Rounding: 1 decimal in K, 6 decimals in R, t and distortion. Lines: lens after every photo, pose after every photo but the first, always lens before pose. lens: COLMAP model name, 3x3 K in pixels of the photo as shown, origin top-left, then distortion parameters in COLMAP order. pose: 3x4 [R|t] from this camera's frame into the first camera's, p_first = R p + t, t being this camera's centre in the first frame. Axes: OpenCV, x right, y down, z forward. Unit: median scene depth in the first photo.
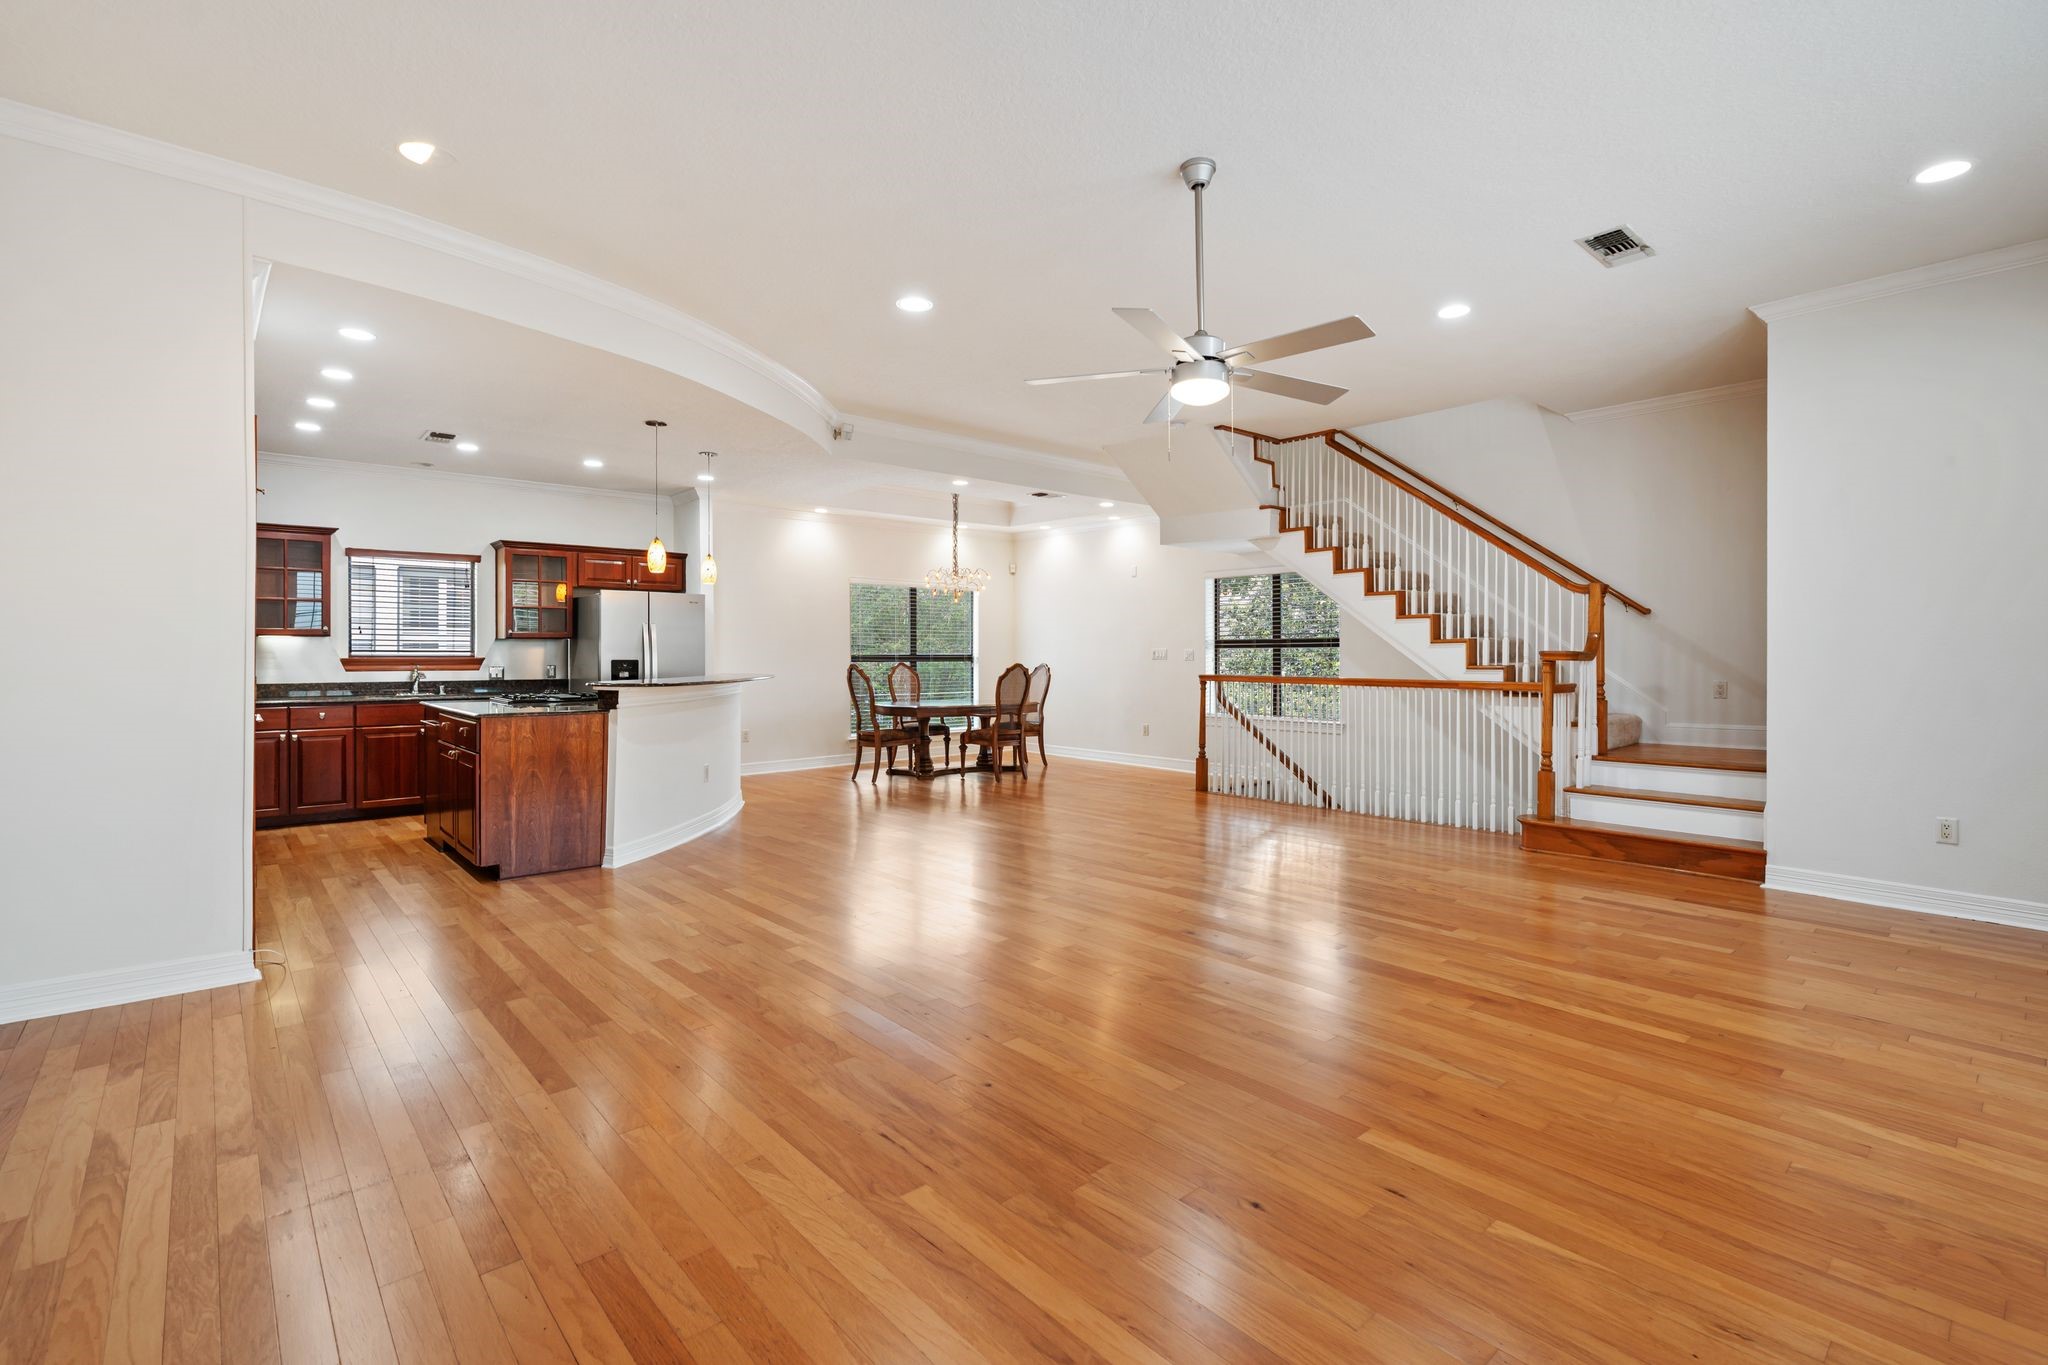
lens RADIAL K [[919.1, 0, 1026.0], [0, 919.1, 660.7], [0, 0, 1]] dist [-0.010043, 0.000659]
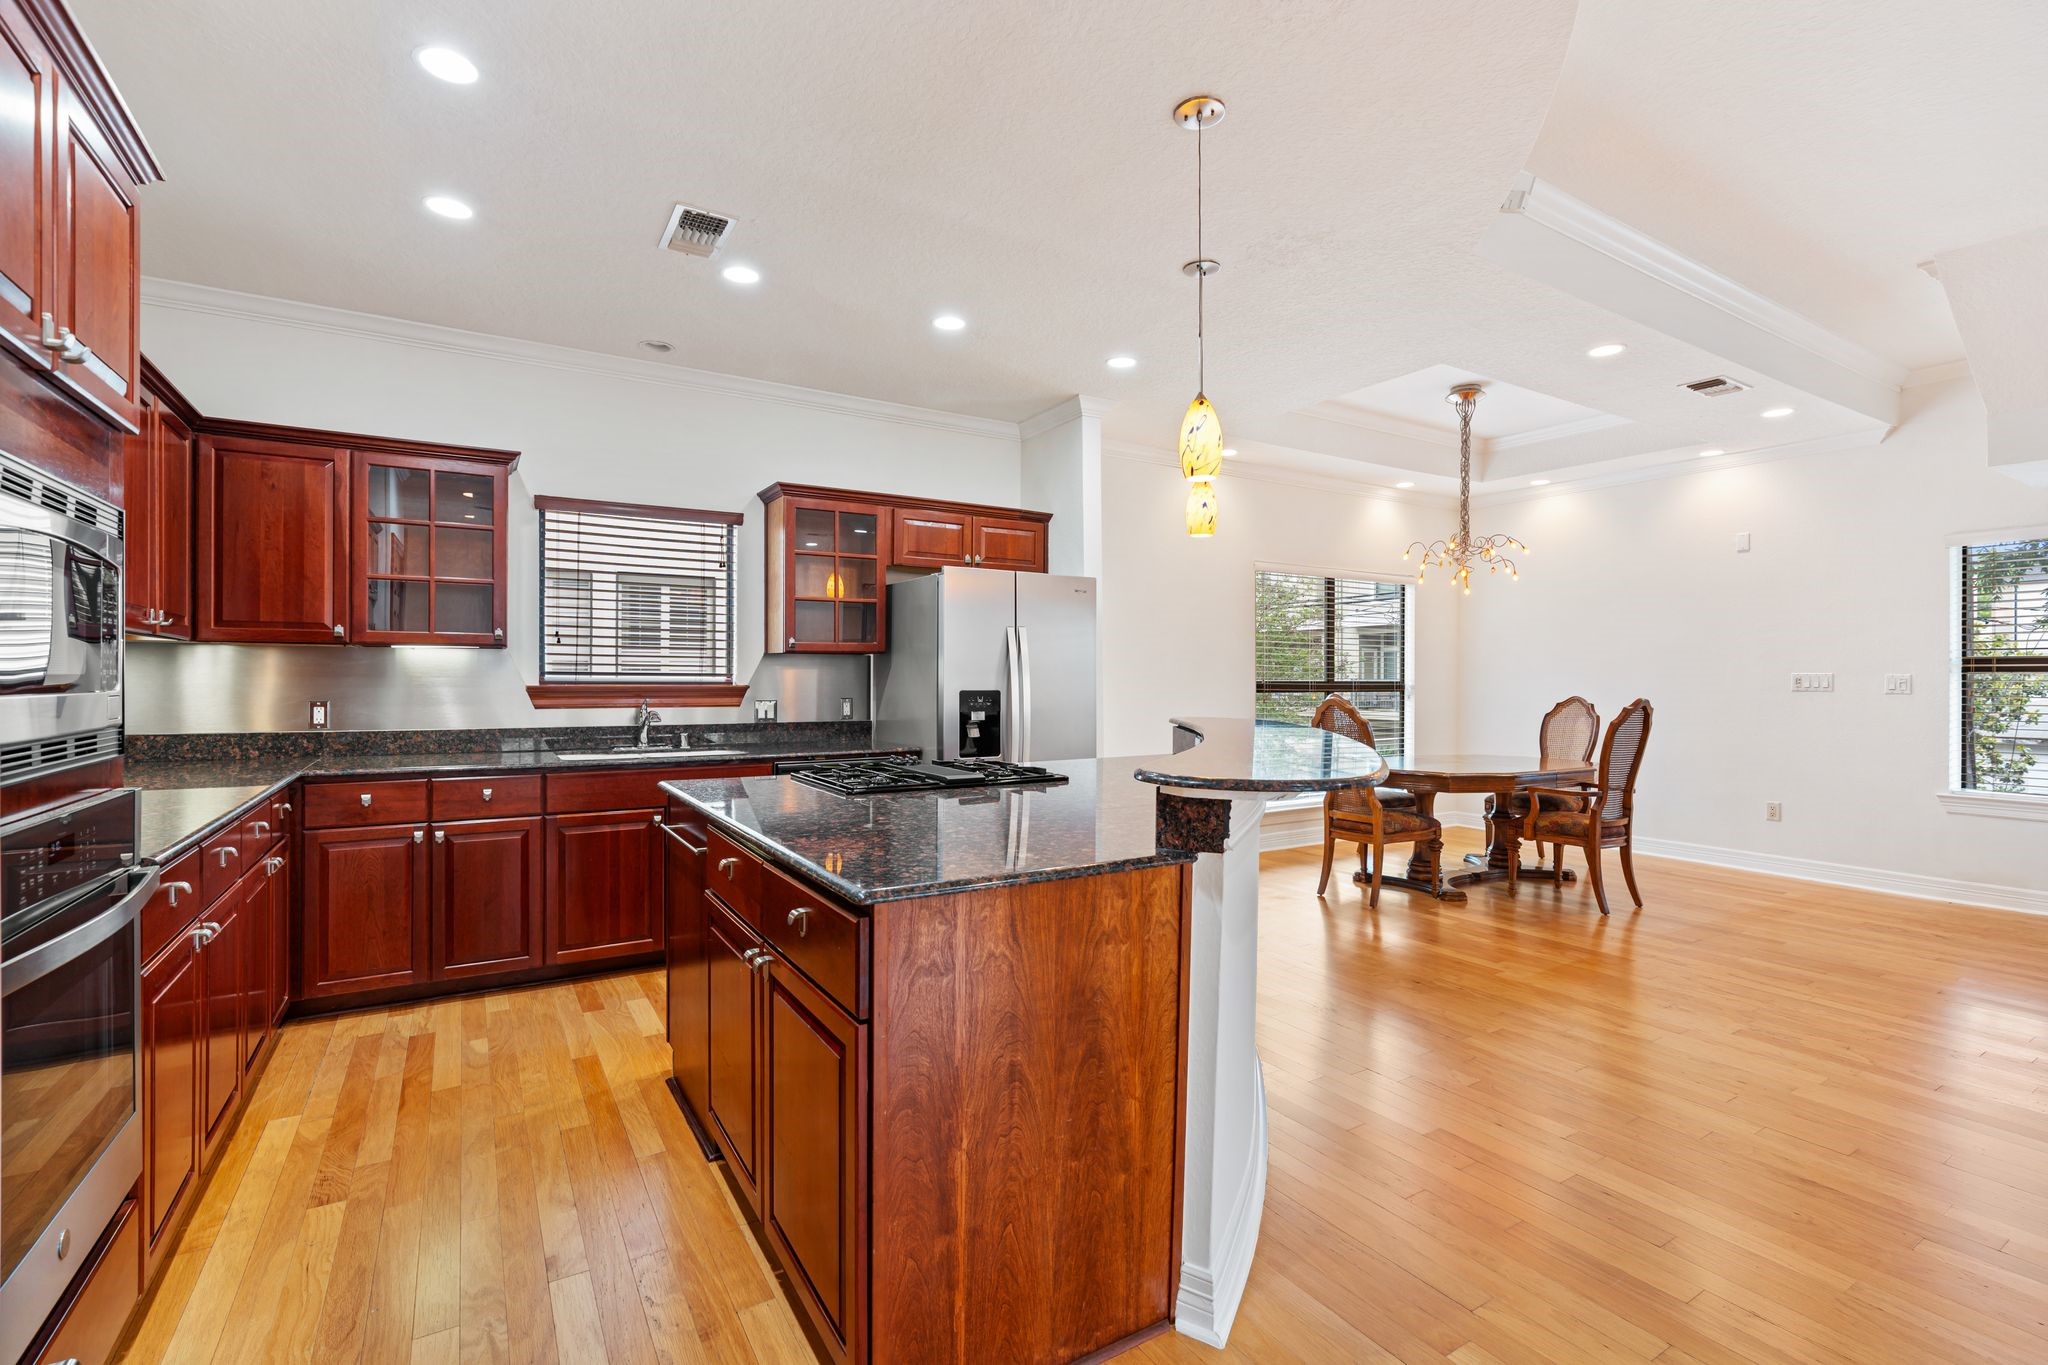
lens RADIAL K [[919.1, 0, 1022.3], [0, 919.1, 684.8], [0, 0, 1]] dist [-0.010043, 0.000659]
pose [[0.983281, 0.005060, -0.182022, -0.311245], [-0.004940, 0.999987, 0.001117, -0.005302], [0.182025, -0.000199, 0.983294, 0.451454]]
